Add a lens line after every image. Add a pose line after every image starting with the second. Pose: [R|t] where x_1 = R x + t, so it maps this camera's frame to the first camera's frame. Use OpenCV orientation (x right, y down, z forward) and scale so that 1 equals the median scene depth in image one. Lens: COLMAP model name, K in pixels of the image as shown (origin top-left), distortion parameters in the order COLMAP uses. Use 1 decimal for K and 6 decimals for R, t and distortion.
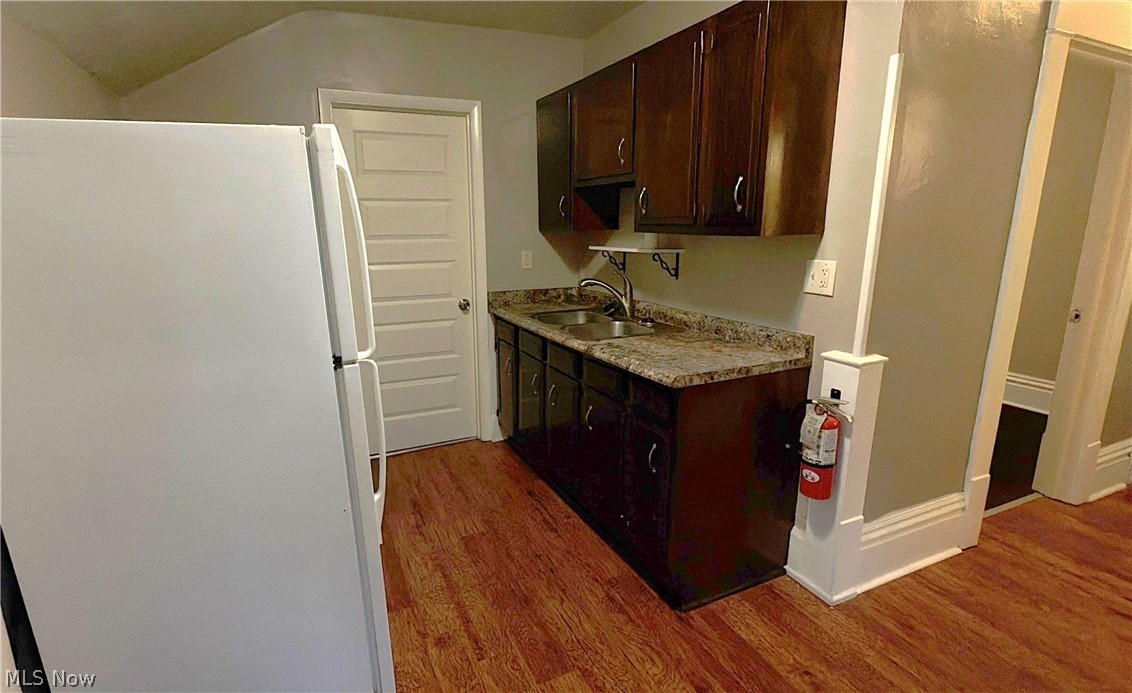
lens RADIAL K [[554.3, 0, 543.1], [0, 554.3, 345.4], [0, 0, 1]] dist [0.001301, -0.000577]
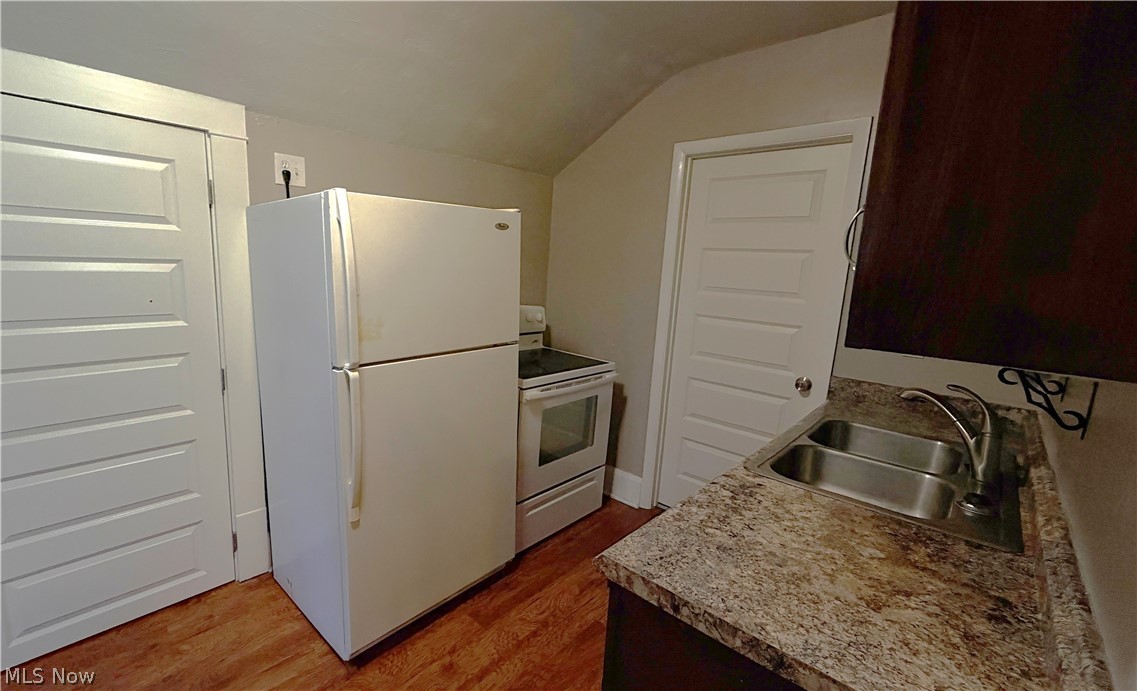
lens RADIAL K [[494.4, 0, 522.6], [0, 494.4, 345.5], [0, 0, 1]] dist [0.000100, 0.000035]
pose [[0.362417, 0.186495, -0.913167, 0.512348], [-0.250184, 0.963283, 0.097438, -0.144833], [0.897810, 0.193146, 0.395768, 0.555492]]
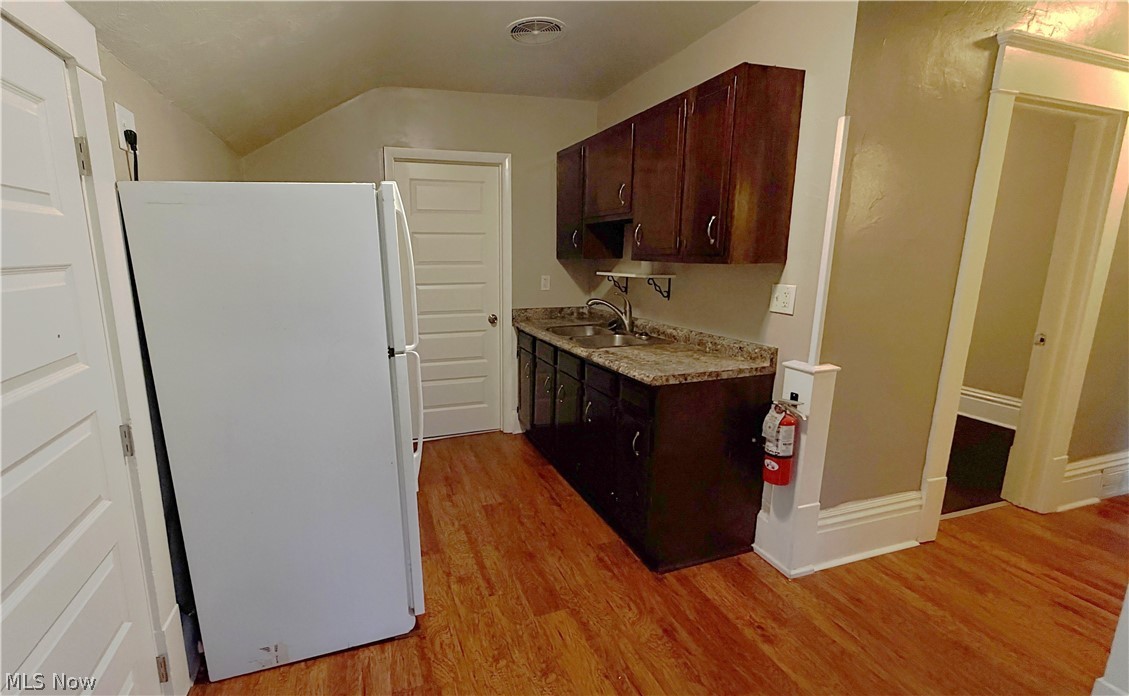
lens RADIAL K [[495.4, 0, 514.5], [0, 495.4, 346.9], [0, 0, 1]] dist [-0.000651, 0.000161]
pose [[0.993491, 0.027710, -0.110489, 0.040209], [-0.030945, 0.999138, -0.027670, 0.025141], [0.109627, 0.030909, 0.993492, -0.110126]]
